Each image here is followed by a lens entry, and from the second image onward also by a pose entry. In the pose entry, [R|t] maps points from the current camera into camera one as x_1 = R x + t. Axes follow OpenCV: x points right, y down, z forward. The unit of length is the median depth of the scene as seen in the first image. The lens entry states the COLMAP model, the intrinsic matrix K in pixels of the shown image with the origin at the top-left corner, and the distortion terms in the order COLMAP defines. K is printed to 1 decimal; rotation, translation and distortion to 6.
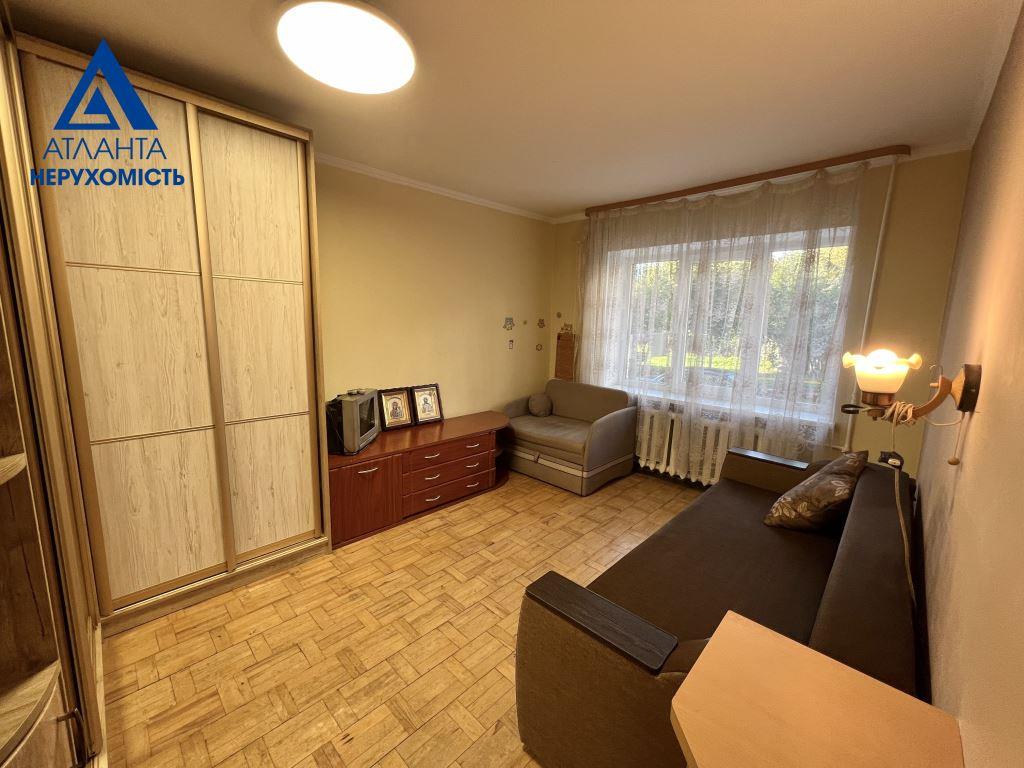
lens RADIAL K [[408.2, 0, 512.1], [0, 408.2, 384.2], [0, 0, 1]] dist [-0.002264, -0.000779]
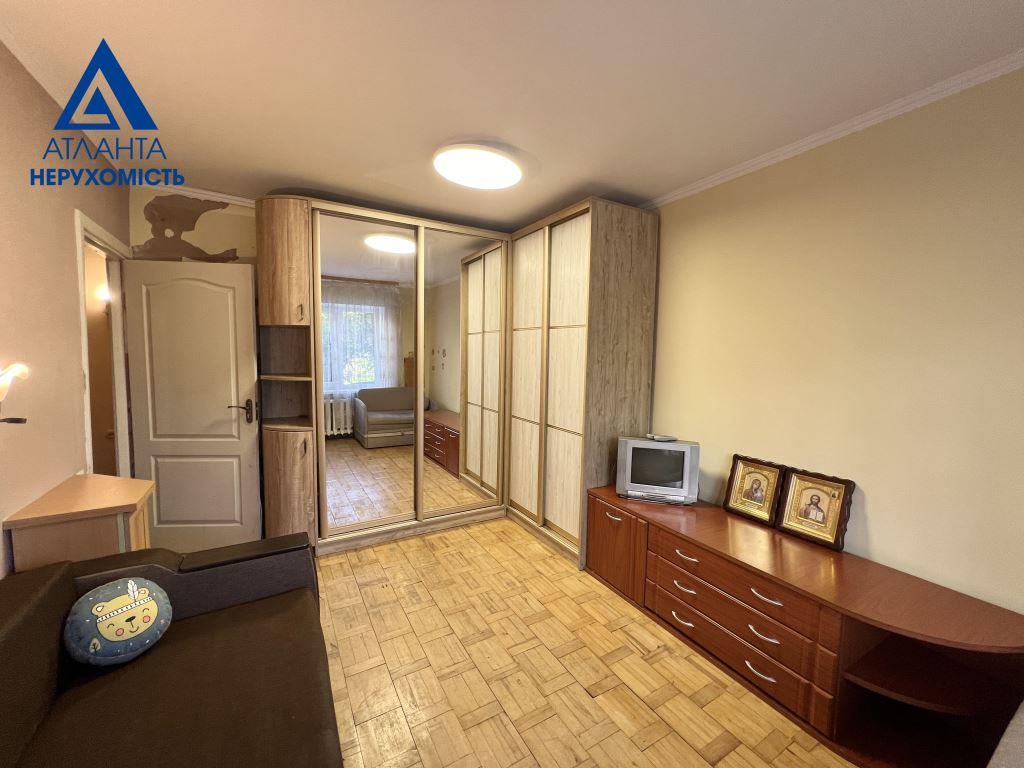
lens RADIAL K [[408.2, 0, 511.9], [0, 408.2, 384.3], [0, 0, 1]] dist [-0.002264, -0.000779]
pose [[-0.267902, 0.044319, -0.962426, 0.659527], [-0.176635, 0.979750, 0.094285, -0.144664], [0.947116, 0.195258, -0.254649, 1.076819]]
